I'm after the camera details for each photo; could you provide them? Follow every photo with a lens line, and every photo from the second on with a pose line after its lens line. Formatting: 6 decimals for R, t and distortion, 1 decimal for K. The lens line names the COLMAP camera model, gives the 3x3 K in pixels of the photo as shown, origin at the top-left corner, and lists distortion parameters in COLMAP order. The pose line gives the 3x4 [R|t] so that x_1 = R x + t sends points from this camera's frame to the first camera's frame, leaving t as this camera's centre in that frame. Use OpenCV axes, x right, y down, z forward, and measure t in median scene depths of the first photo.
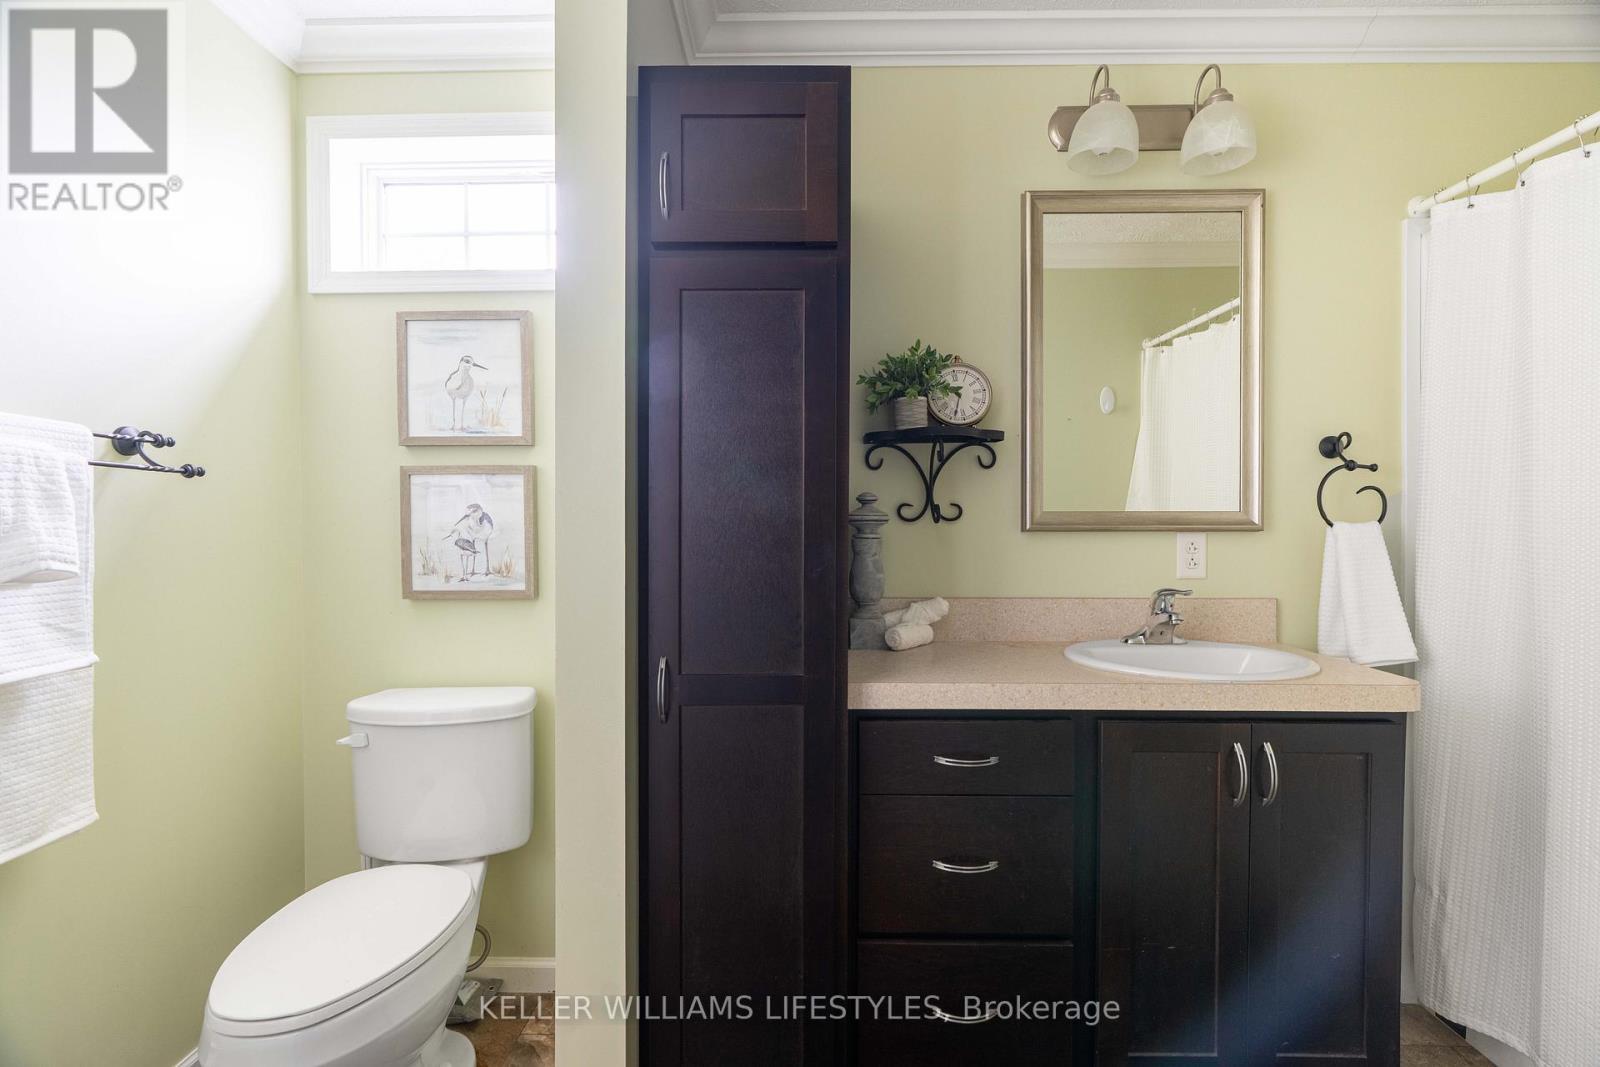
lens RADIAL K [[721.8, 0, 793.1], [0, 721.8, 517.3], [0, 0, 1]] dist [-0.007493, 0.001399]
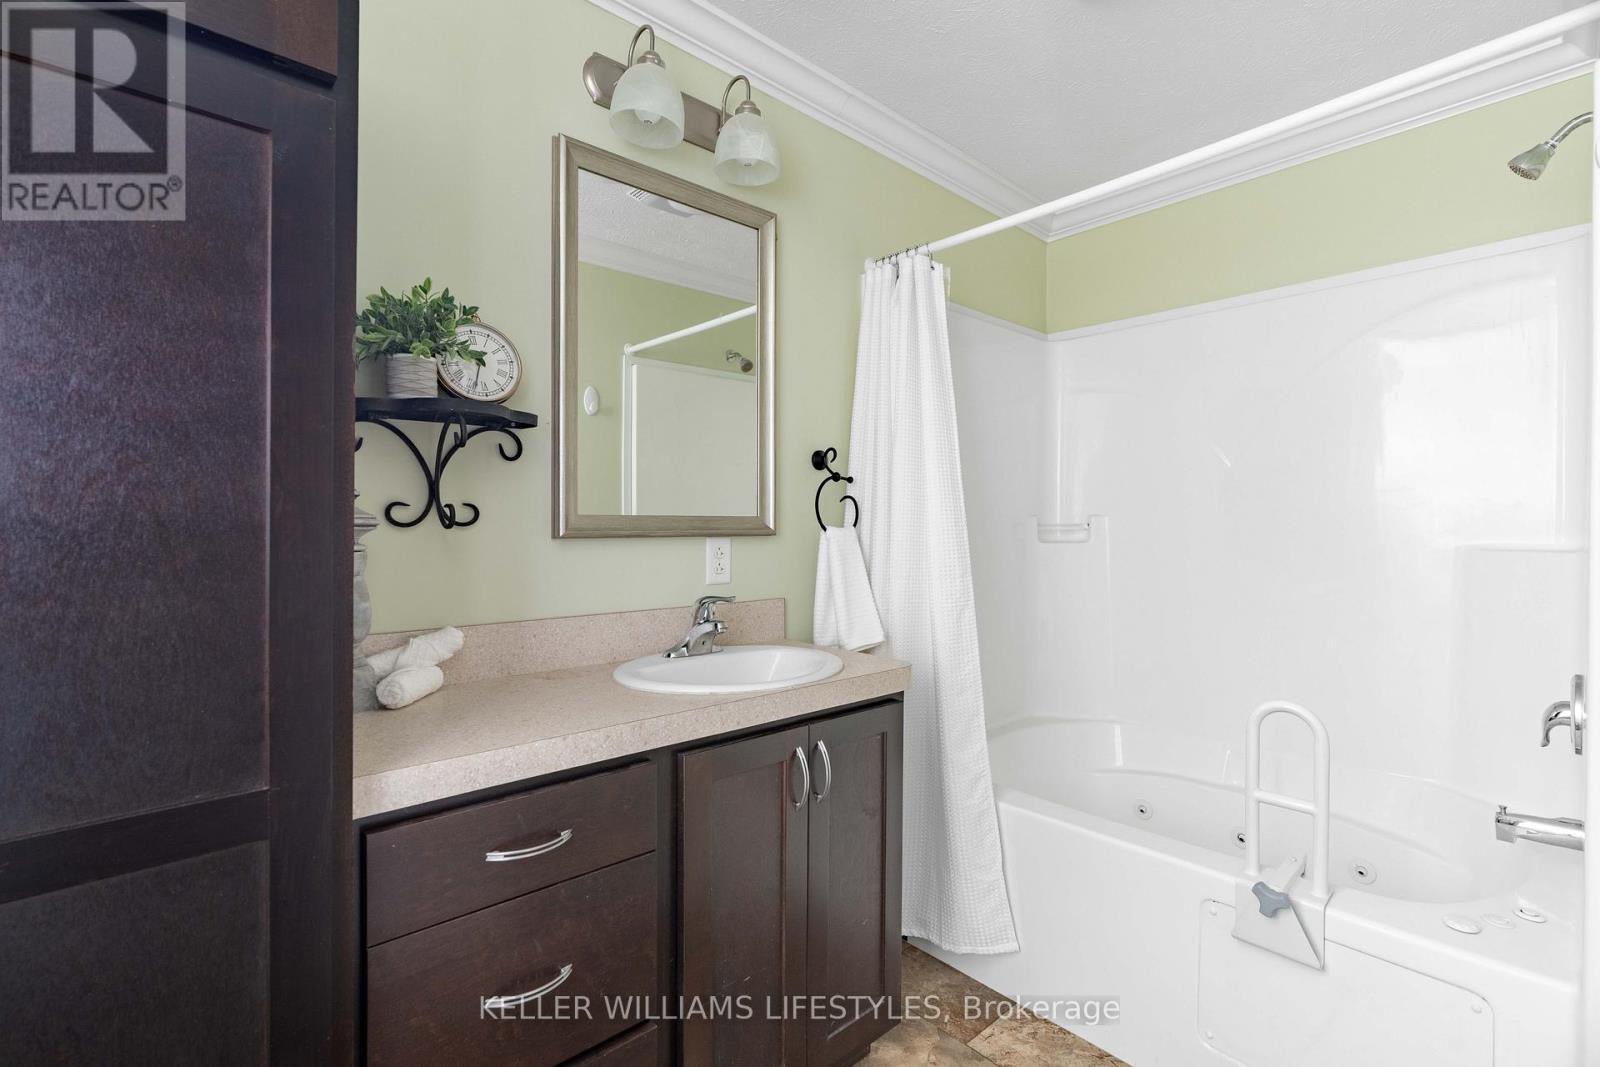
lens RADIAL K [[725.0, 0, 802.7], [0, 725.0, 522.3], [0, 0, 1]] dist [-0.007683, 0.000393]
pose [[0.719888, 0.002996, 0.694084, -0.059386], [-0.002262, 0.999995, -0.001971, 0.001936], [-0.694087, -0.000151, 0.719891, 0.203431]]
